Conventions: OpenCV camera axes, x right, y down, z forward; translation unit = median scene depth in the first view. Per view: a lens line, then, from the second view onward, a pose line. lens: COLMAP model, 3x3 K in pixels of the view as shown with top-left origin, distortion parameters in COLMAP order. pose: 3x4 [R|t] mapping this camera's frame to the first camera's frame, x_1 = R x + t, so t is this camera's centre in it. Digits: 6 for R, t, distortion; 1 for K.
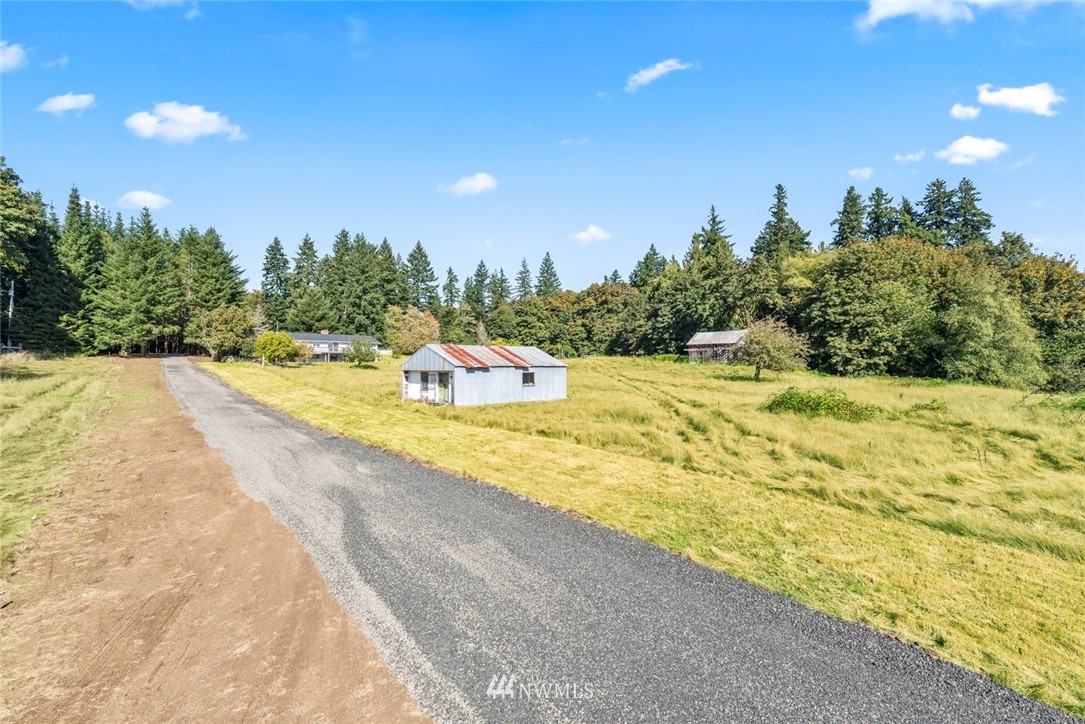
lens RADIAL K [[473.1, 0, 544.0], [0, 473.1, 362.3], [0, 0, 1]] dist [0.000446, 0.000060]
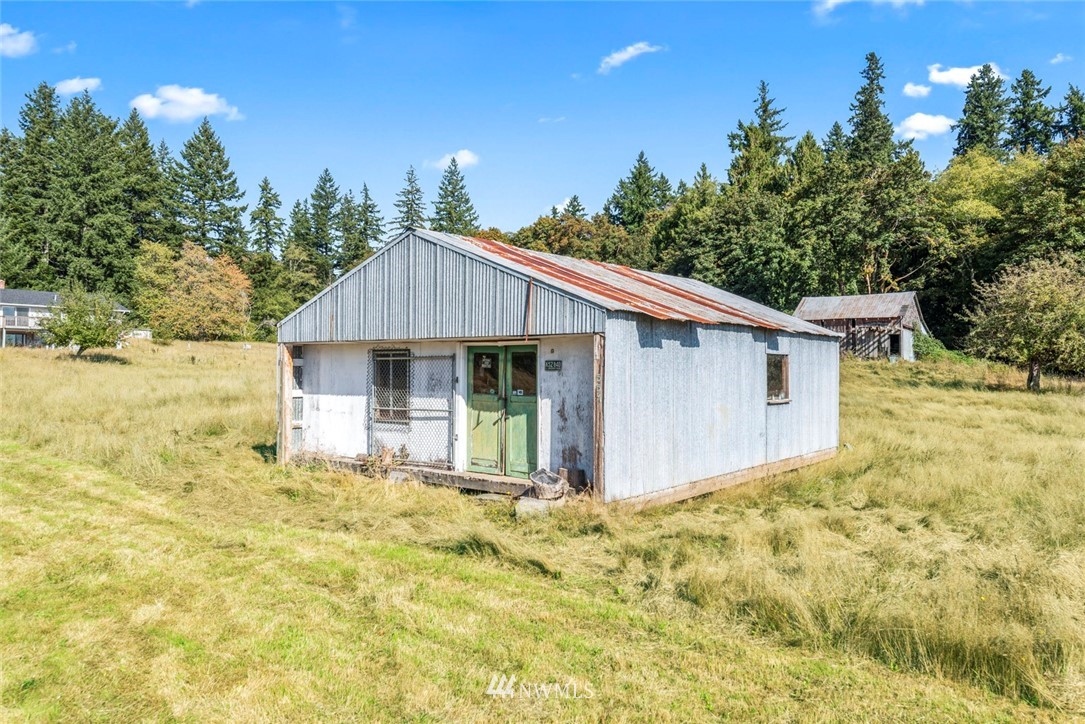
lens RADIAL K [[767.2, 0, 541.5], [0, 767.2, 364.9], [0, 0, 1]] dist [0.002283, -0.004989]
pose [[0.984691, 0.006952, 0.174171, -0.054808], [-0.007082, 0.999975, 0.000120, 0.006481], [-0.174166, -0.001351, 0.984715, 0.132910]]
